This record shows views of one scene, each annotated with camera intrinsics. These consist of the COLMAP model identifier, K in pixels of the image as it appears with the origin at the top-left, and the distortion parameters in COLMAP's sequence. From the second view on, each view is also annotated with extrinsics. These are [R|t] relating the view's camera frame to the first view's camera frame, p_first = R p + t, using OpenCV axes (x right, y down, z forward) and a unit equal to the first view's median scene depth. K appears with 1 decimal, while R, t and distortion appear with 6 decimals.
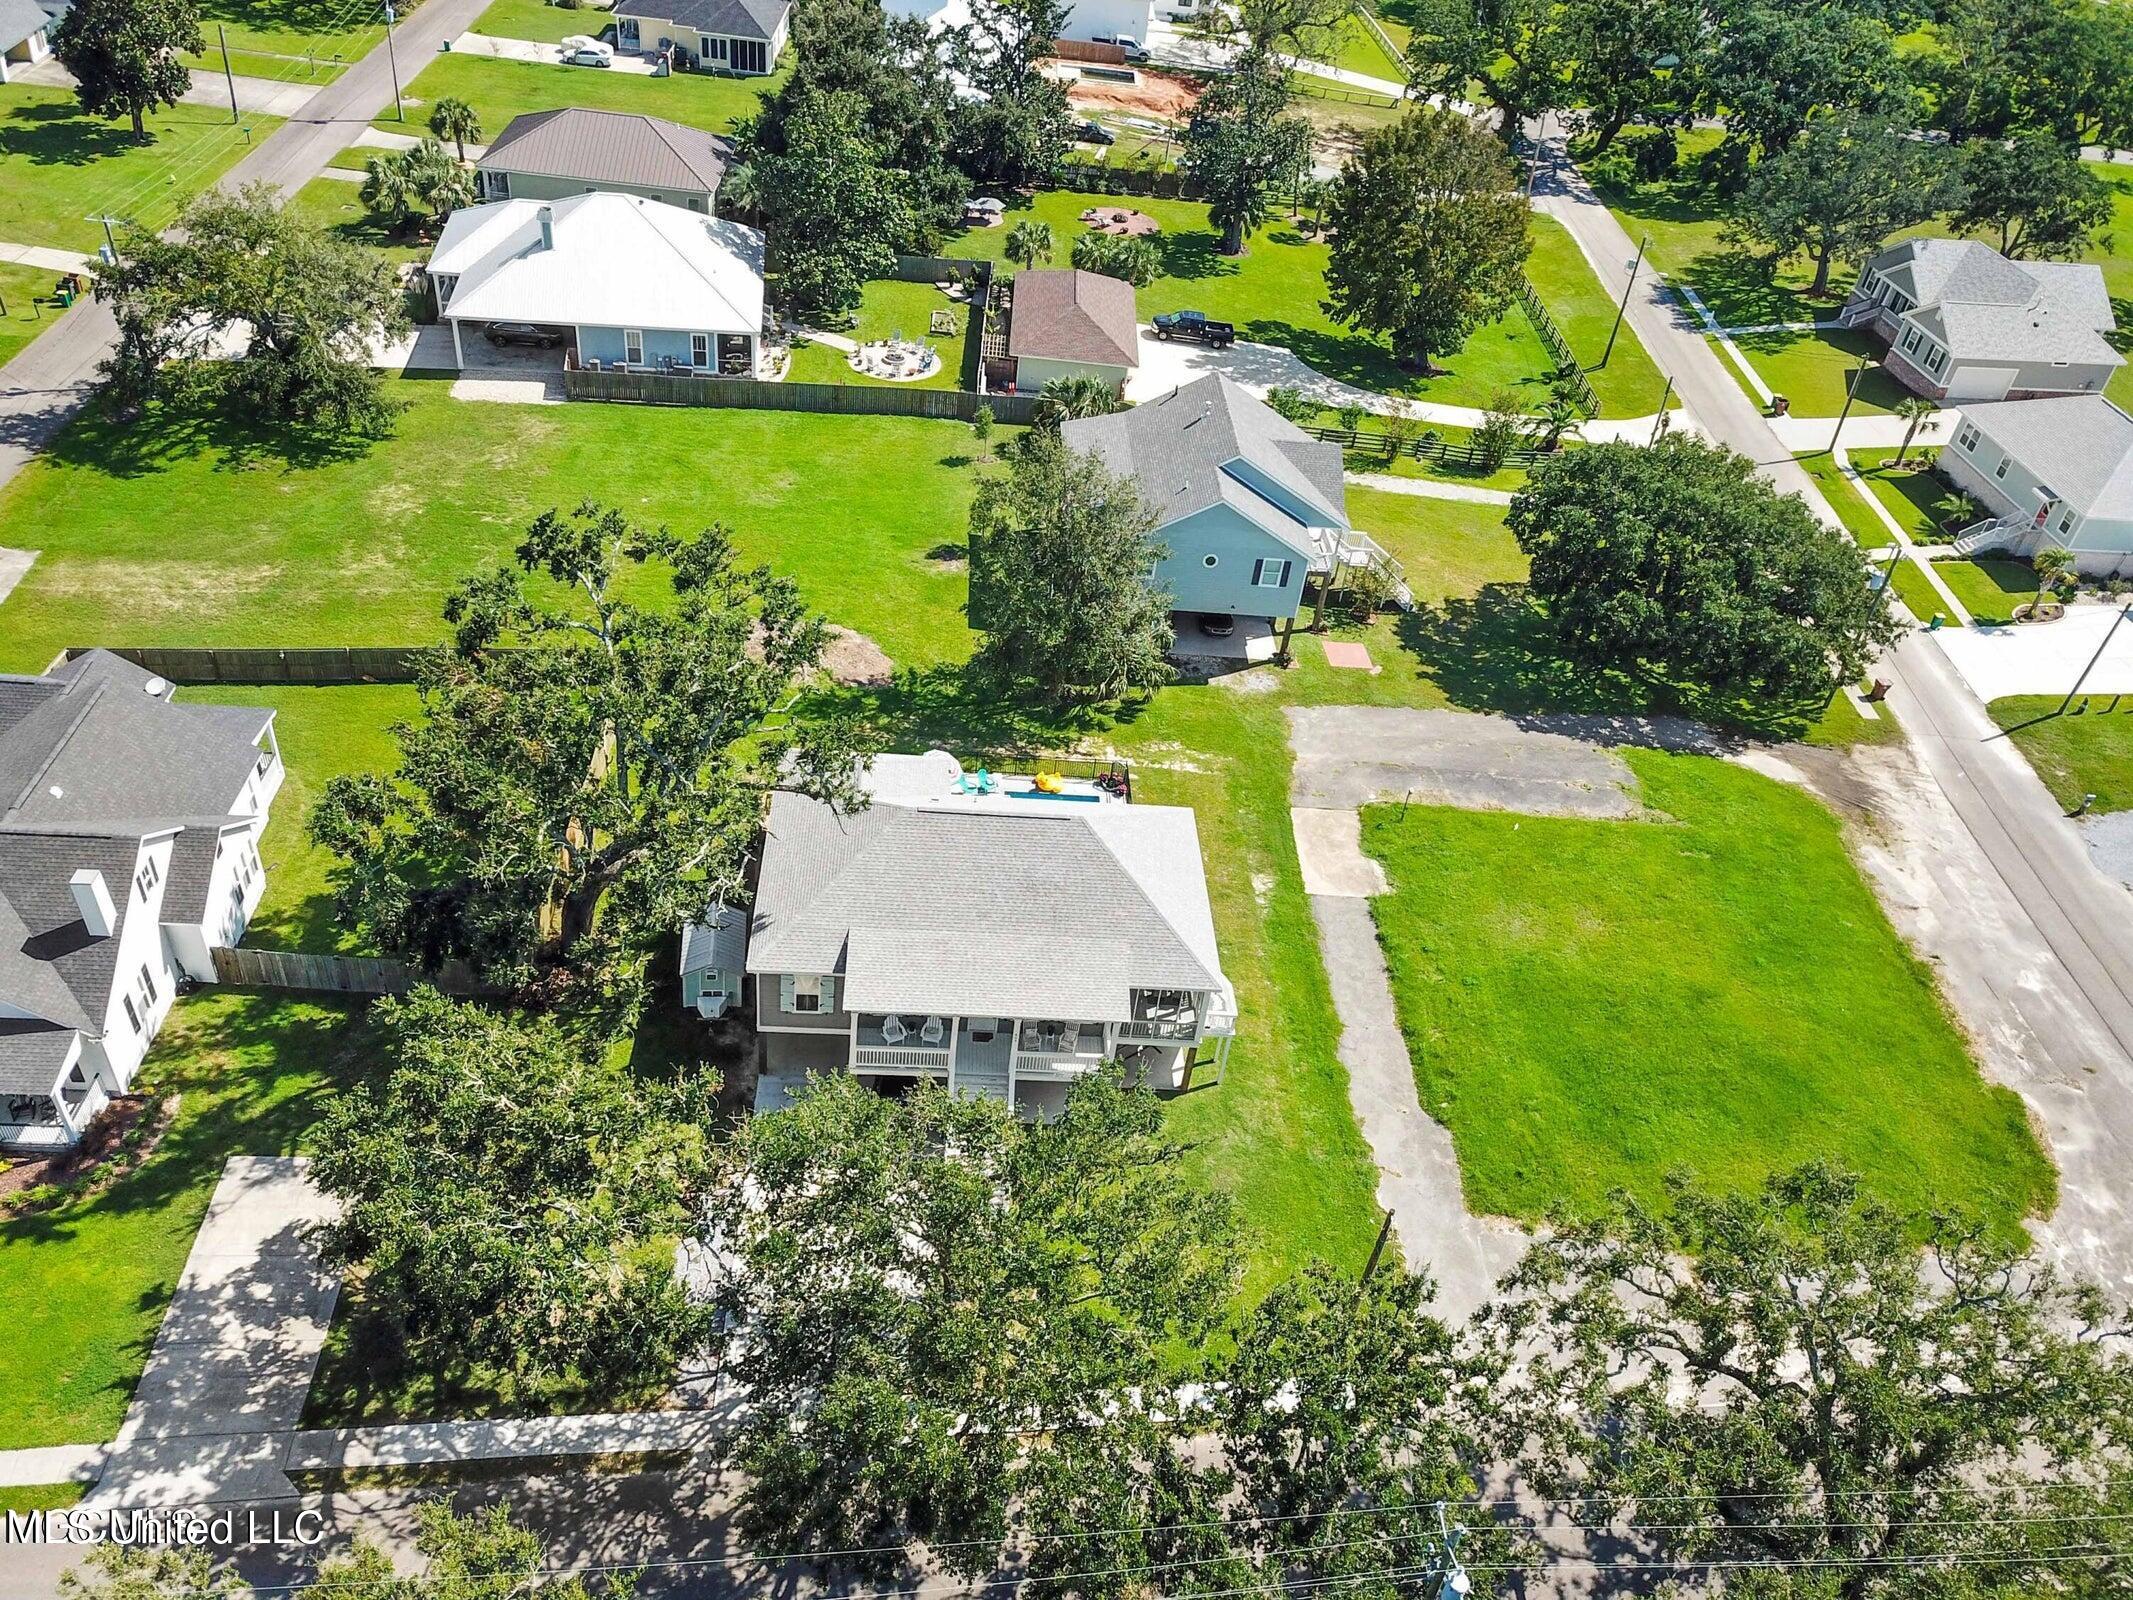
lens RADIAL K [[1619.7, 0, 1066.5], [0, 1619.7, 800.0], [0, 0, 1]] dist [0.014140, 0.006701]
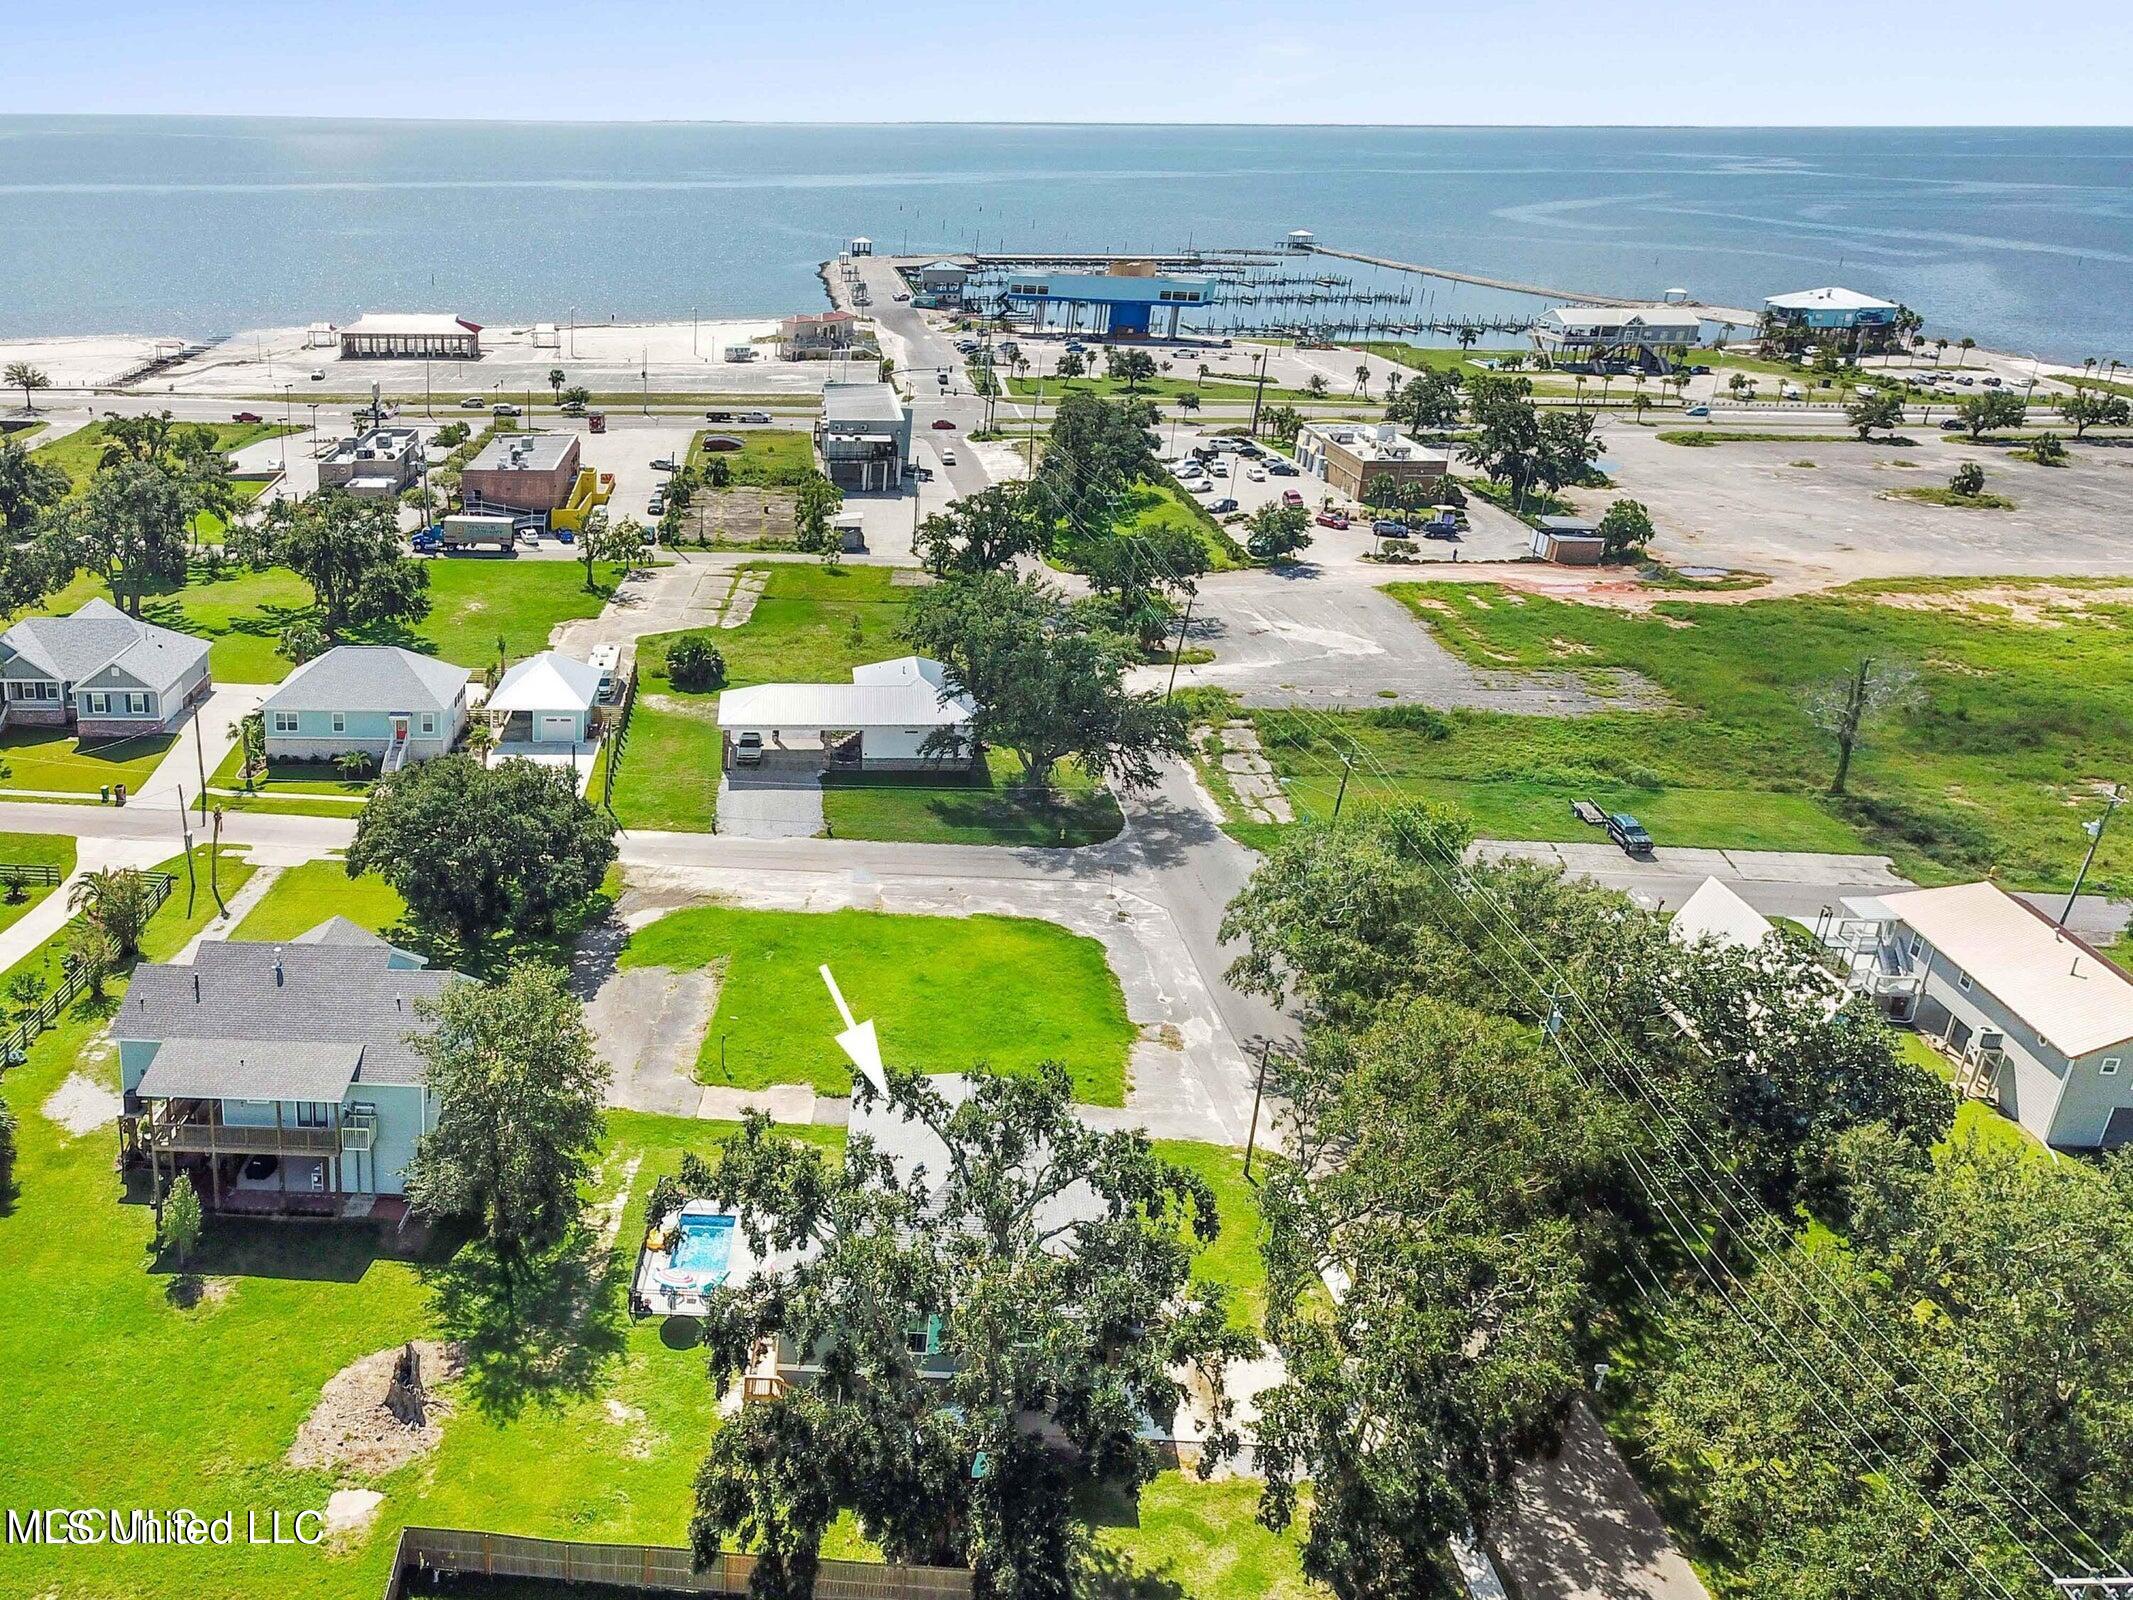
lens RADIAL K [[1989.6, 0, 747.5], [0, 1989.6, 798.5], [0, 0, 1]] dist [0.022816, -0.003984]
pose [[0.065018, -0.419355, 0.905491, -1.041212], [0.624455, 0.724880, 0.290871, -0.550759], [-0.778350, 0.546526, 0.308999, 0.466328]]
